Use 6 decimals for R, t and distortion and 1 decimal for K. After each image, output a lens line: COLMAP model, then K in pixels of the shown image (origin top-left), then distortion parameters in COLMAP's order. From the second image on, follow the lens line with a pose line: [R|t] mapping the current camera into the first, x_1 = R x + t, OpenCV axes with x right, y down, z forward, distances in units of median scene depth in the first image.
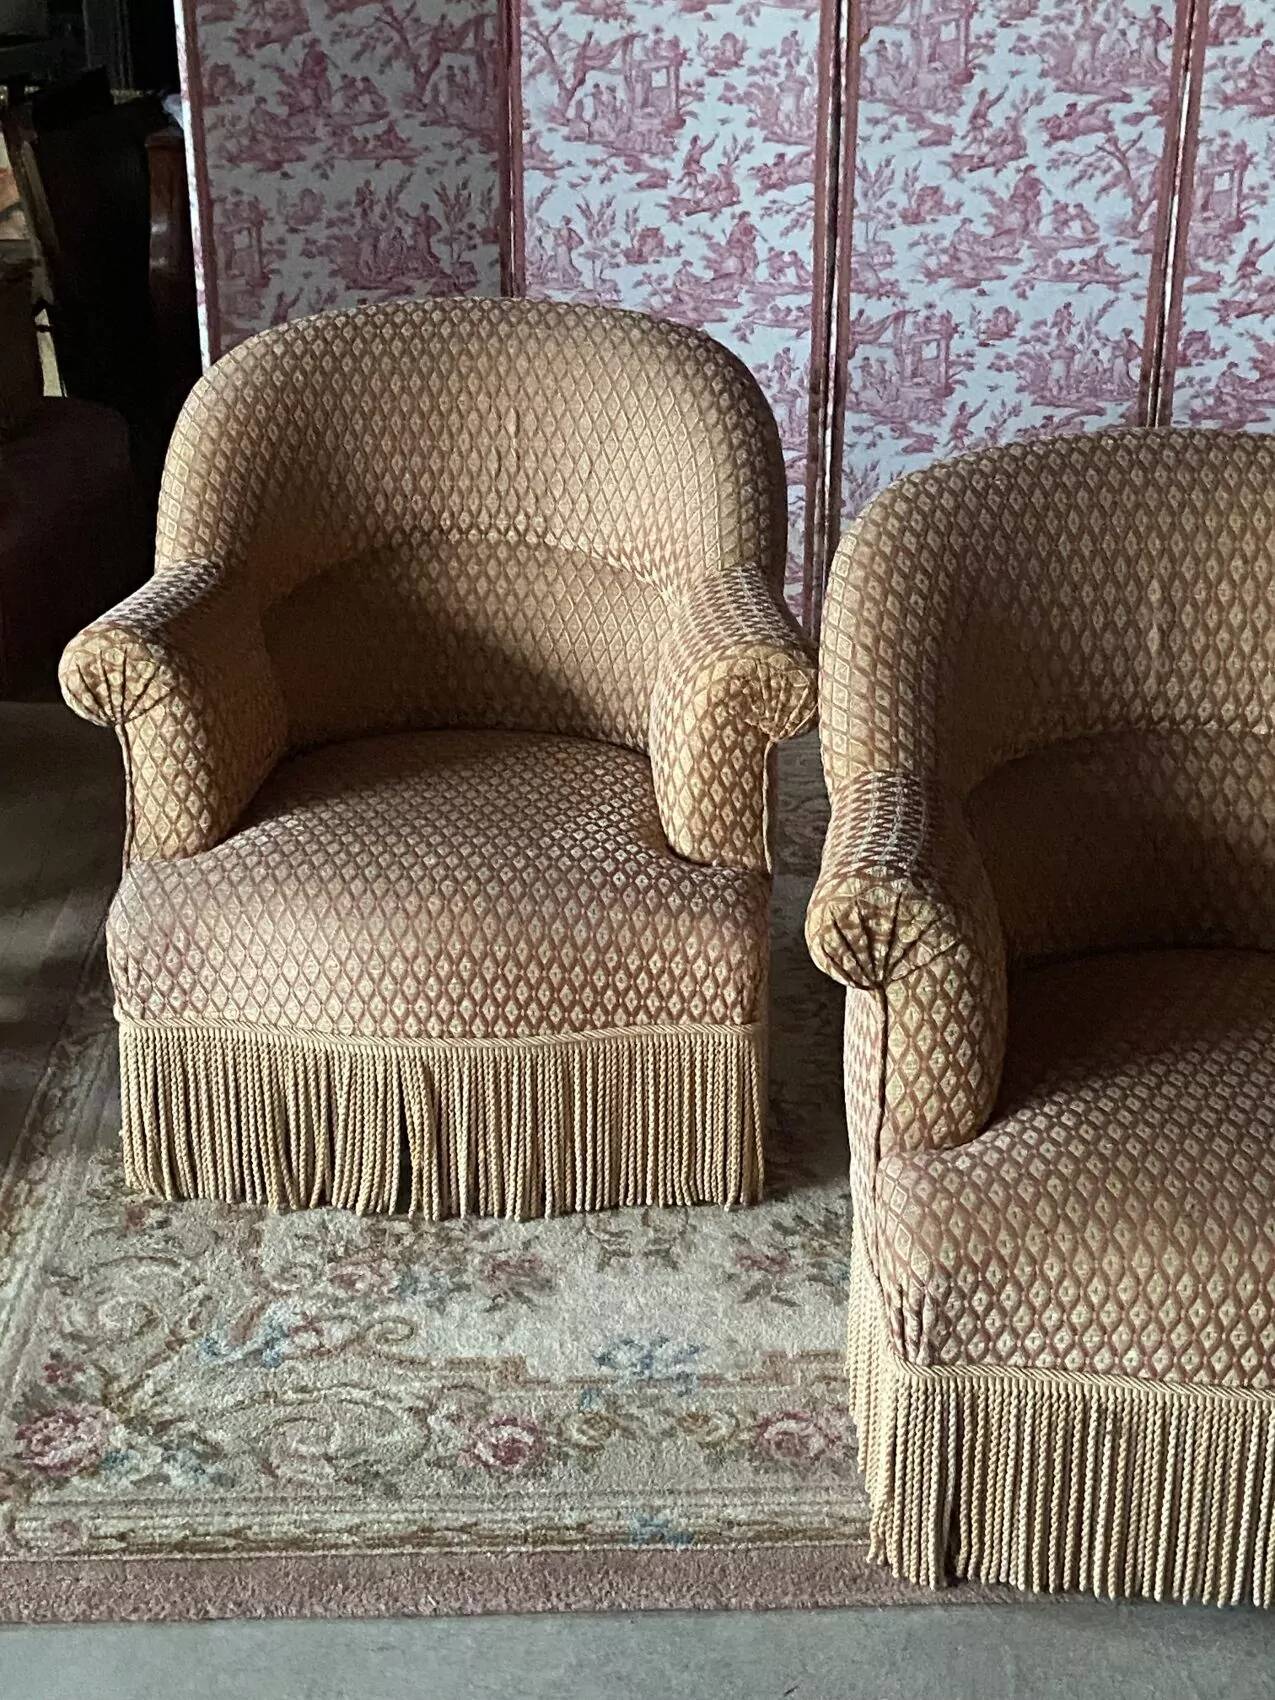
lens RADIAL K [[2530.2, 0, 668.7], [0, 2530.2, 838.7], [0, 0, 1]] dist [0.091348, -0.028498]
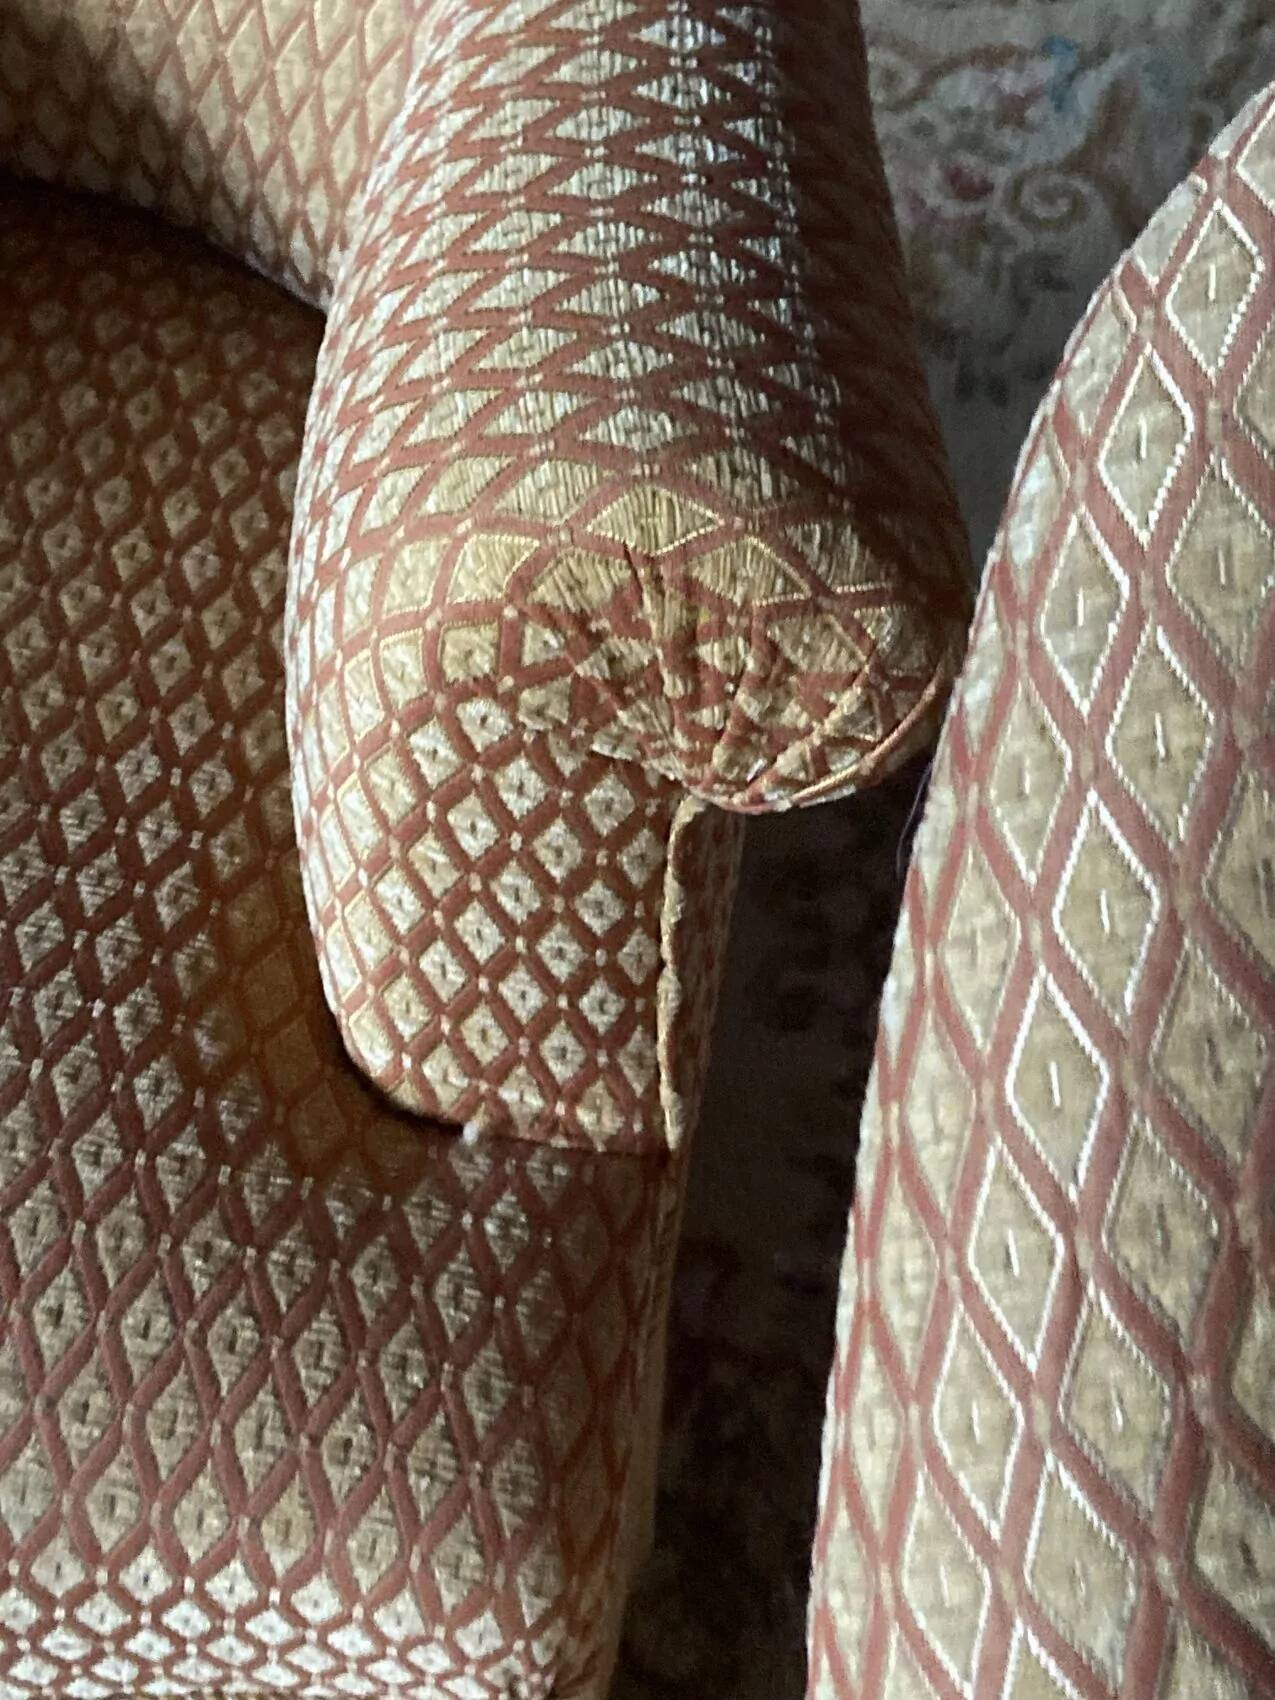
lens RADIAL K [[2543.6, 0, 677.9], [0, 2543.6, 822.5], [0, 0, 1]] dist [0.113826, -0.099378]
pose [[0.996156, 0.084359, -0.023592, 0.044768], [-0.062710, 0.874839, 0.480338, -0.155788], [0.061160, -0.477013, 0.876766, 0.787007]]
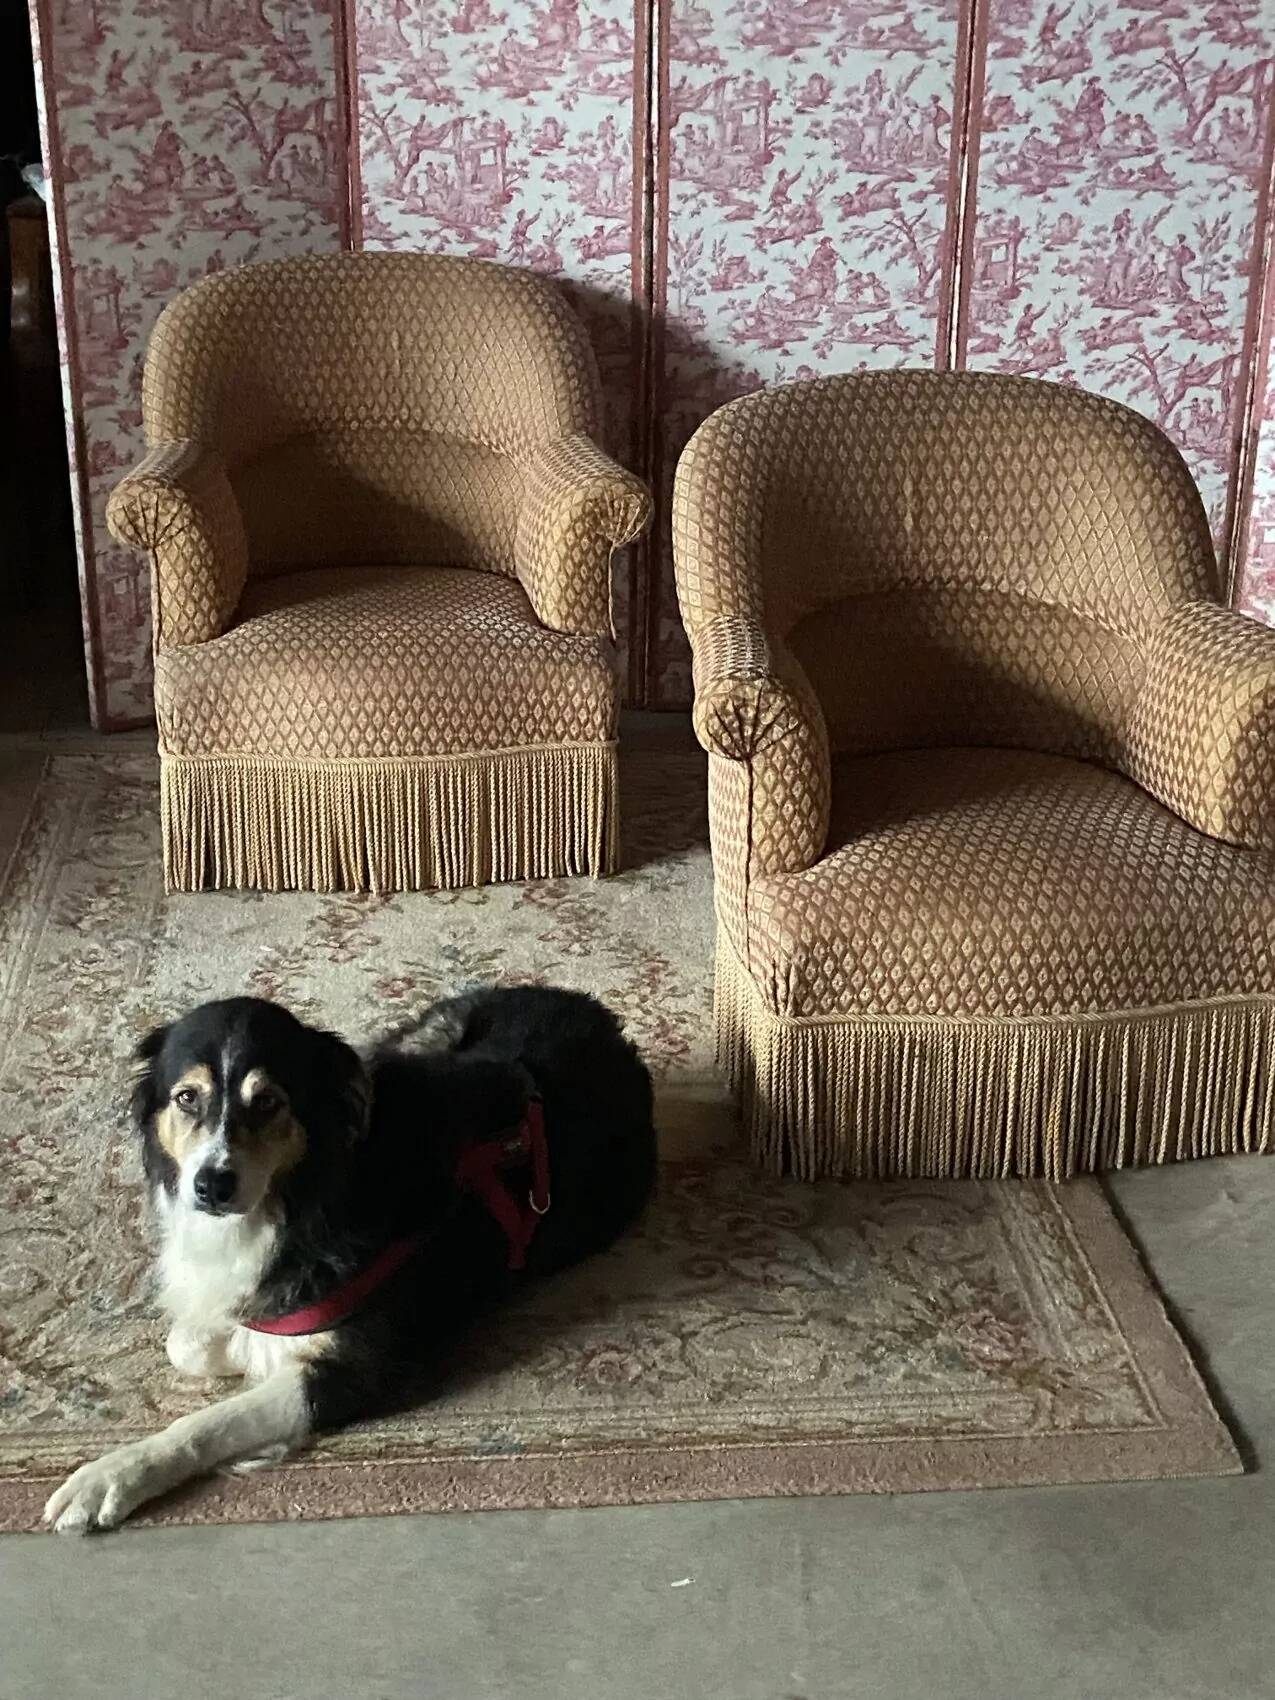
lens RADIAL K [[2562.4, 0, 648.9], [0, 2562.4, 820.9], [0, 0, 1]] dist [0.129789, -0.070358]
pose [[0.988822, -0.045798, 0.141893, -0.155014], [0.049053, 0.998605, -0.019528, 0.147766], [-0.140801, 0.026270, 0.989689, -0.446326]]
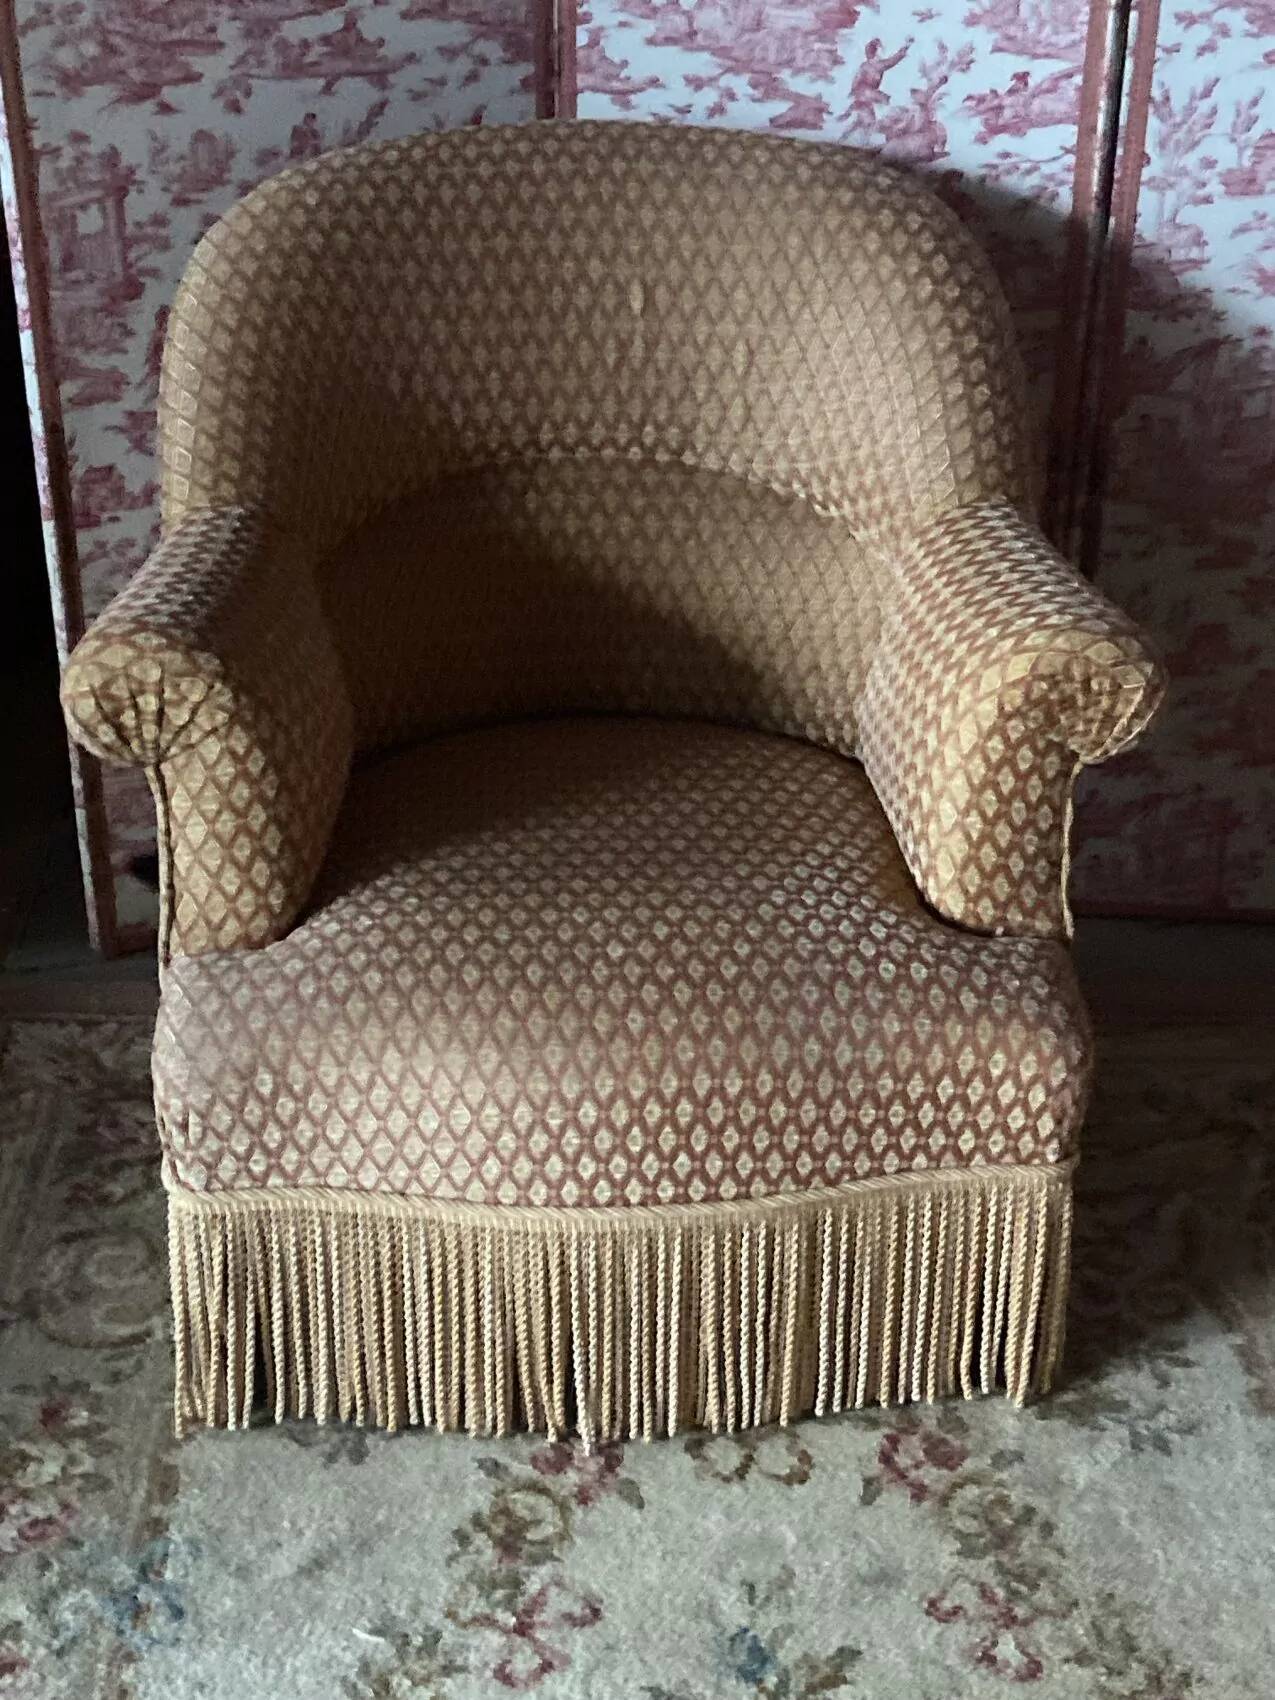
lens RADIAL K [[2543.6, 0, 677.9], [0, 2543.6, 822.5], [0, 0, 1]] dist [0.113826, -0.099378]
pose [[0.995297, -0.032883, 0.091123, -0.138984], [0.025917, 0.996724, 0.076607, -0.079857], [-0.093343, -0.073885, 0.992889, 0.298867]]
